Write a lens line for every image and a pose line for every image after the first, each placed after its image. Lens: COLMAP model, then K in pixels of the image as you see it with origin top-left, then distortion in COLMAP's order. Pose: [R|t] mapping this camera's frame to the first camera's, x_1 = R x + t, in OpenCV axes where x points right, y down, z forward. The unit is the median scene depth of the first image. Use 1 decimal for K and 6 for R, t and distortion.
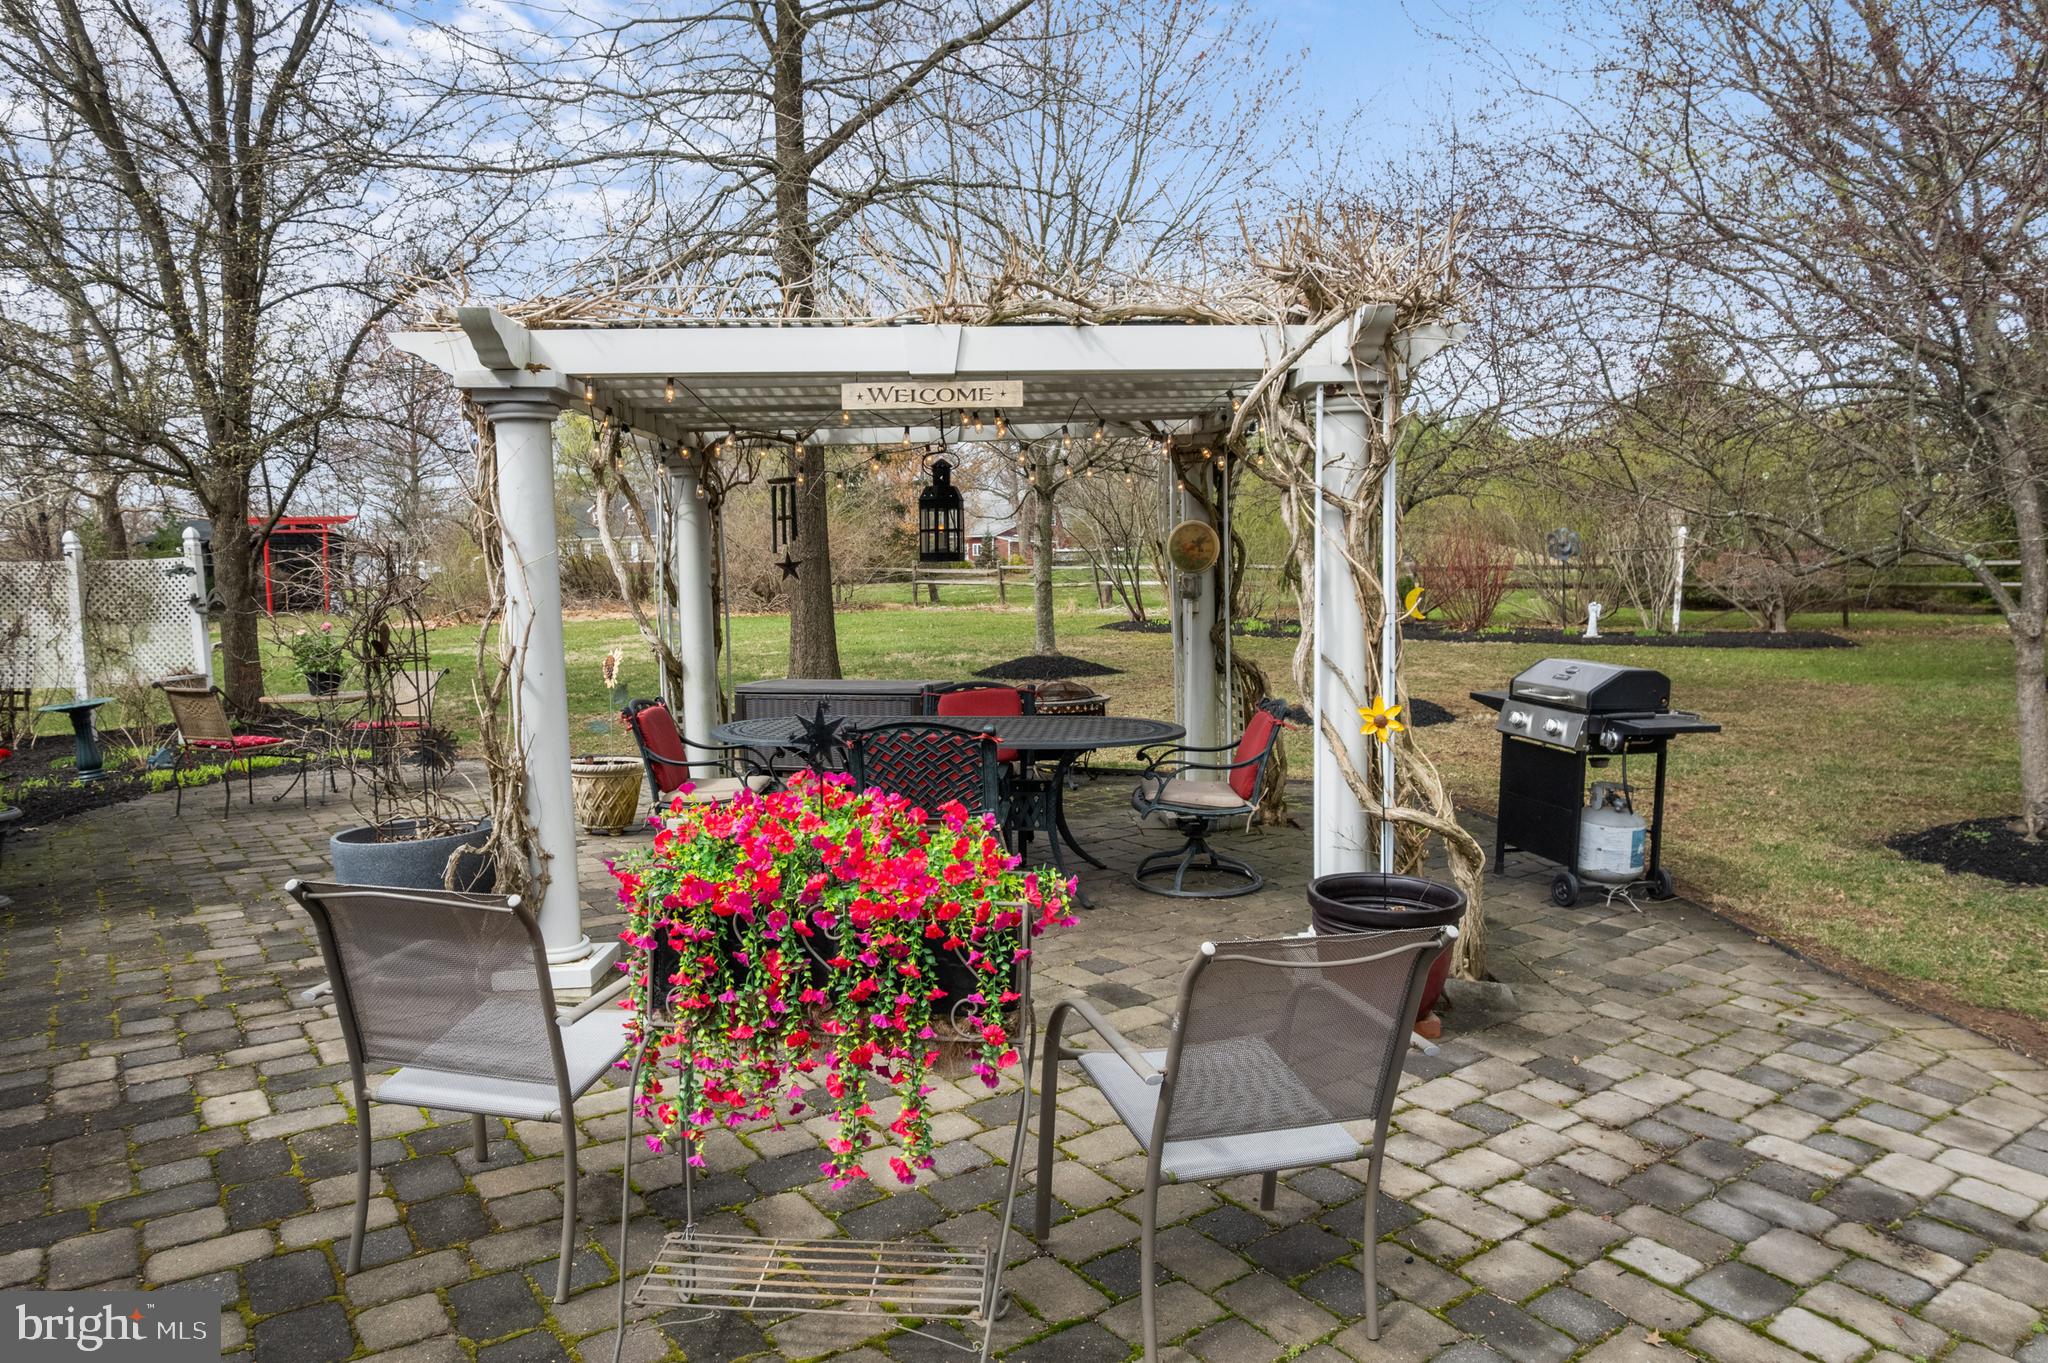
lens RADIAL K [[1343.8, 0, 1039.1], [0, 1343.8, 664.3], [0, 0, 1]] dist [-0.078126, 0.068396]
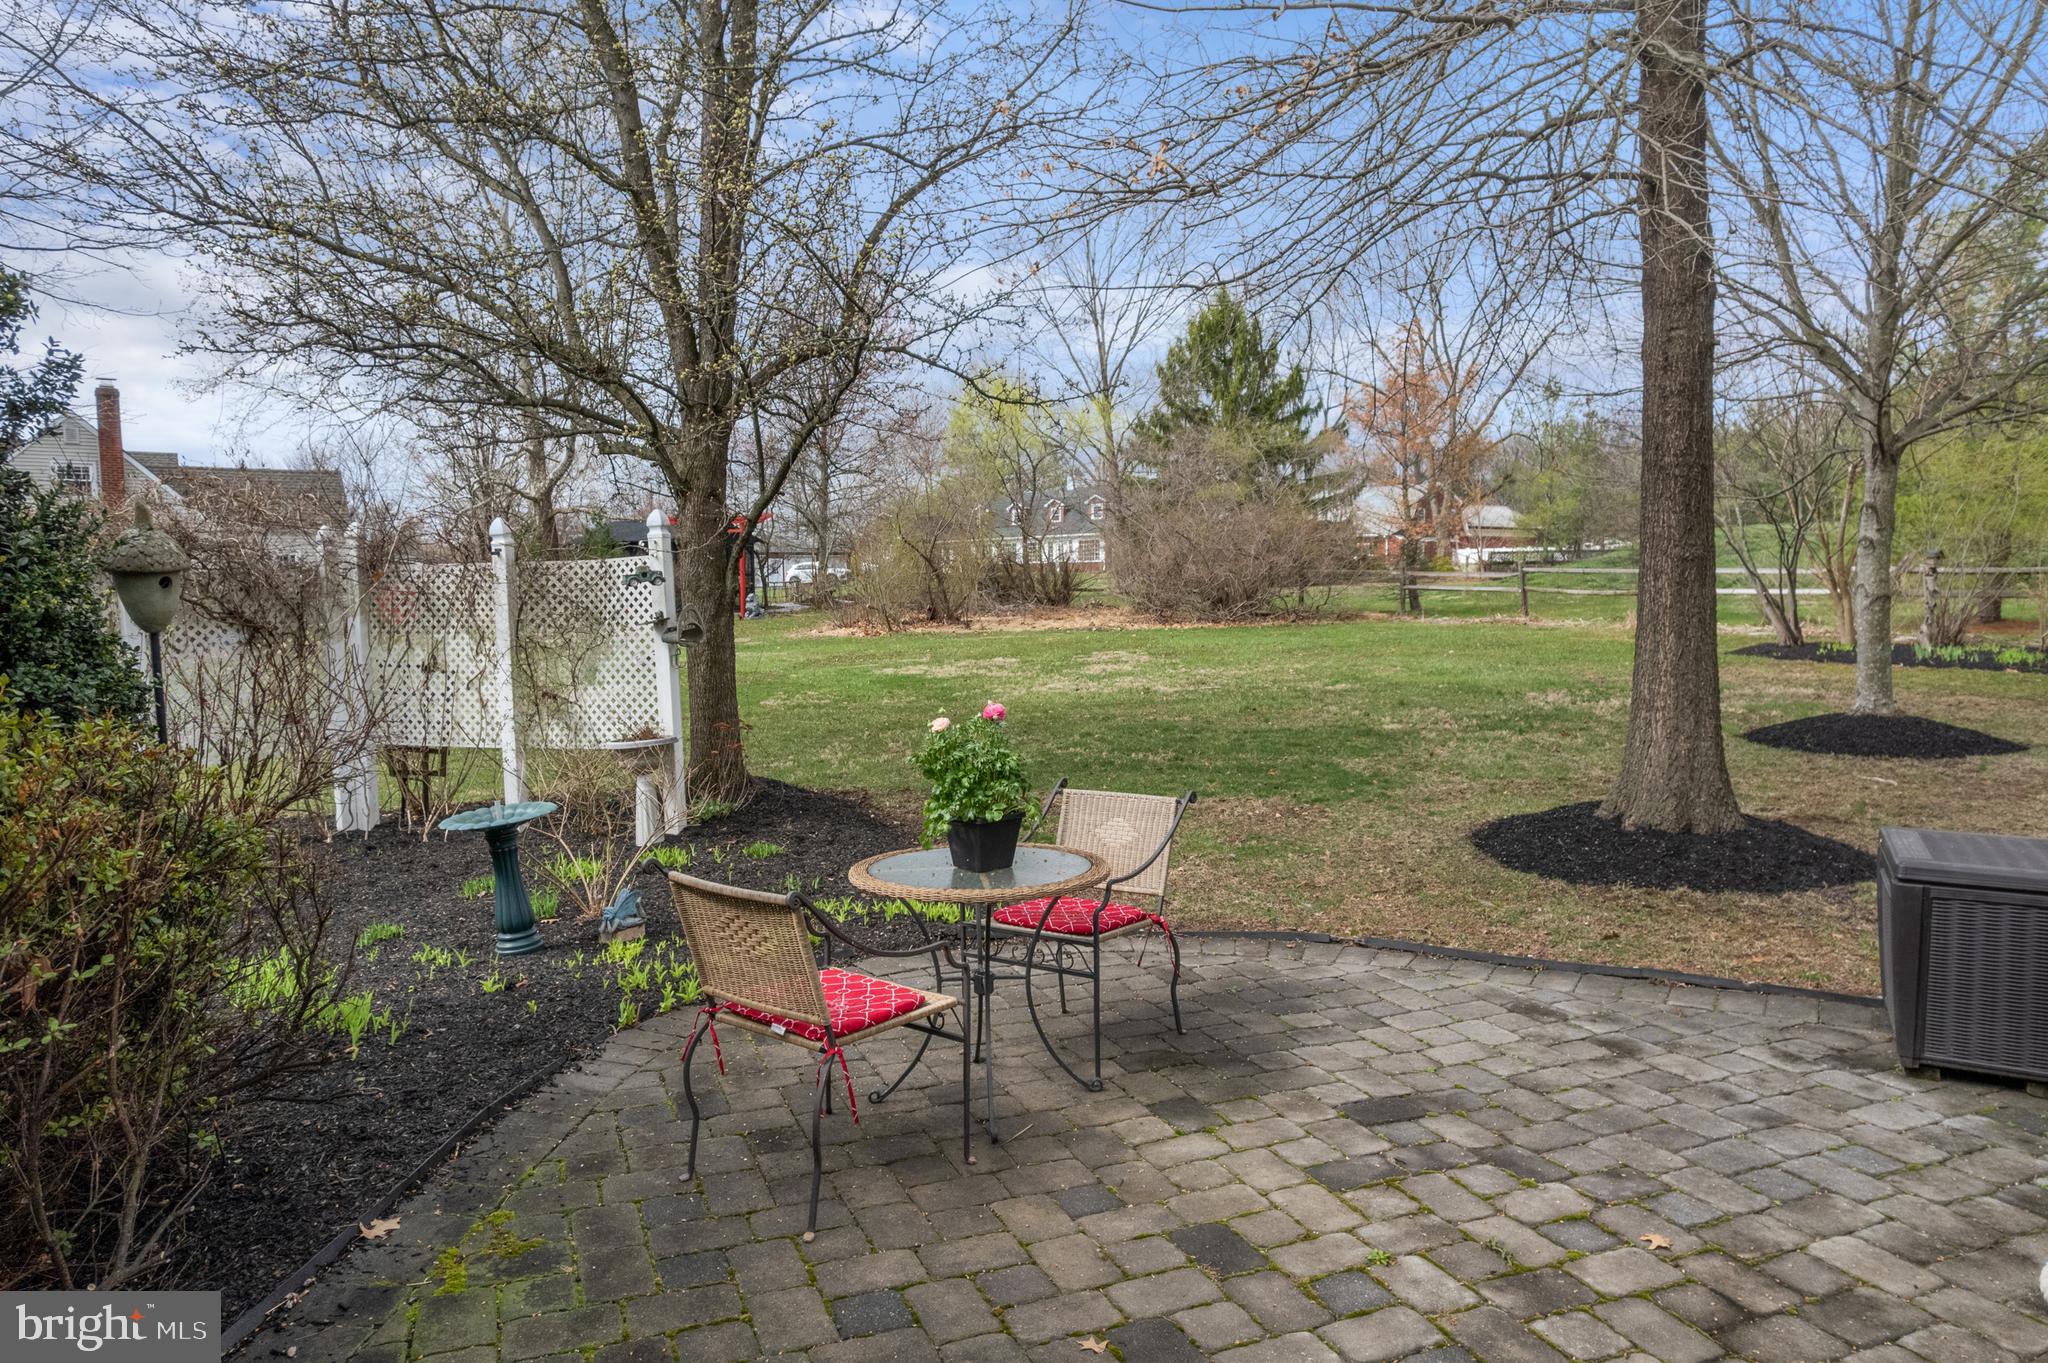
lens RADIAL K [[1343.8, 0, 1040.2], [0, 1343.8, 687.0], [0, 0, 1]] dist [-0.078126, 0.068396]
pose [[0.966334, 0.021416, -0.256399, -0.283107], [-0.021296, 0.999768, 0.003246, -0.022070], [0.256409, 0.002323, 0.966566, 0.399191]]
